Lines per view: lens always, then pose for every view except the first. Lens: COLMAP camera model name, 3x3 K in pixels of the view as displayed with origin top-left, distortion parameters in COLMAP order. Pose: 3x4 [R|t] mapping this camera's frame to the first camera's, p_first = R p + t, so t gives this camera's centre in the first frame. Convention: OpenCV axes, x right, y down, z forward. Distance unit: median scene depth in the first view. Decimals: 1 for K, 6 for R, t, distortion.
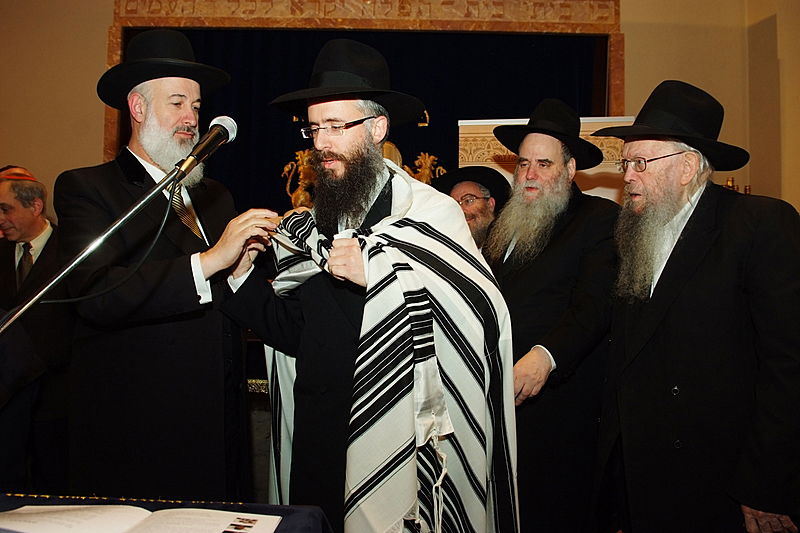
lens RADIAL K [[582.0, 0, 409.3], [0, 582.0, 269.8], [0, 0, 1]] dist [-0.018856, -0.023194]
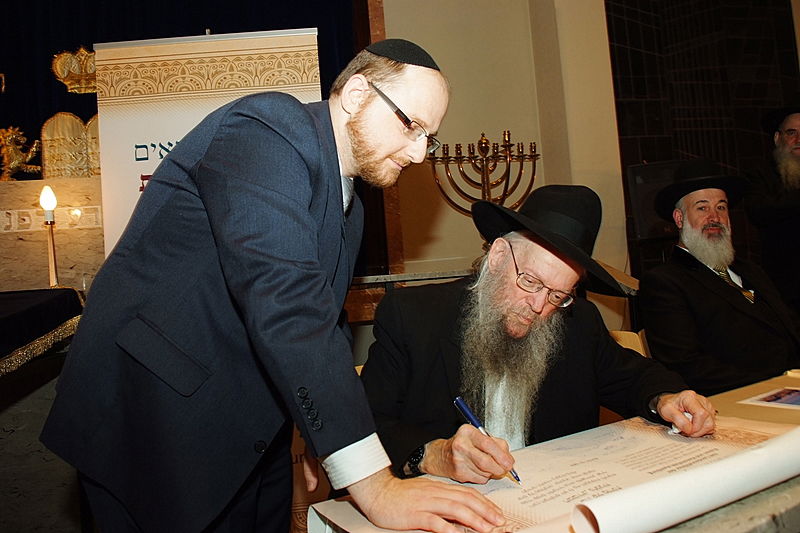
lens RADIAL K [[582.0, 0, 396.5], [0, 582.0, 267.1], [0, 0, 1]] dist [-0.018856, -0.023194]
pose [[0.979178, -0.088779, 0.182560, 0.194874], [0.092020, 0.995713, -0.009343, 0.045844], [-0.180948, 0.025948, 0.983150, 0.128963]]
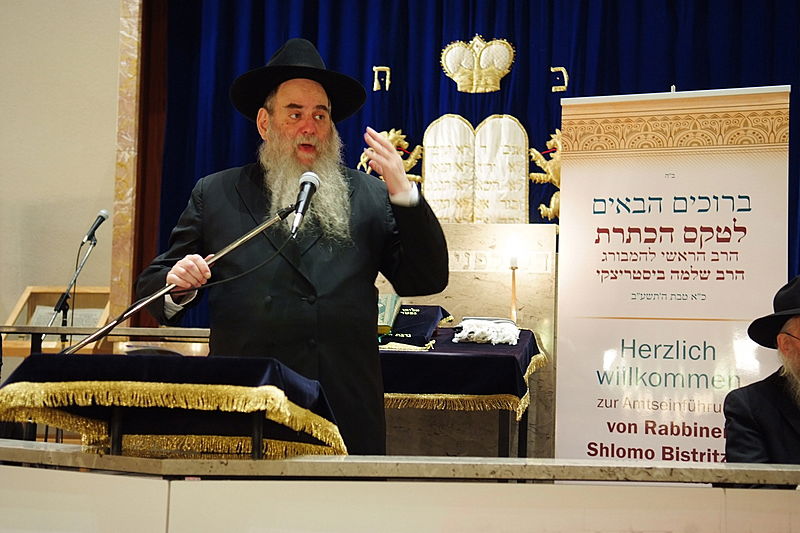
lens RADIAL K [[1121.4, 0, 423.2], [0, 1121.4, 271.4], [0, 0, 1]] dist [0.151722, 0.000000]
pose [[0.982879, -0.004590, -0.184194, 0.115012], [-0.004508, 0.998791, -0.048945, 0.032233], [0.184196, 0.048938, 0.981671, -0.333918]]
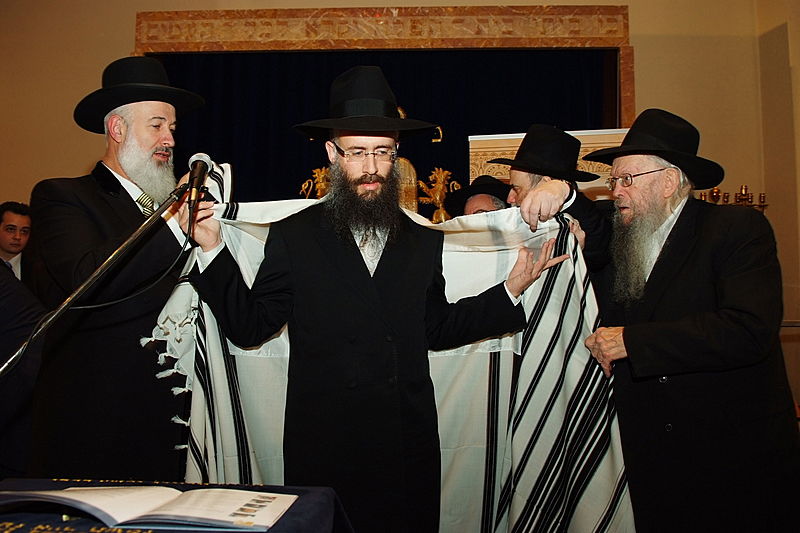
lens RADIAL K [[582.0, 0, 412.2], [0, 582.0, 271.8], [0, 0, 1]] dist [-0.018856, -0.023194]
pose [[0.999468, -0.017062, -0.027803, 0.005814], [0.016493, 0.999652, -0.020567, 0.000698], [0.028144, 0.020098, 0.999402, -0.015949]]
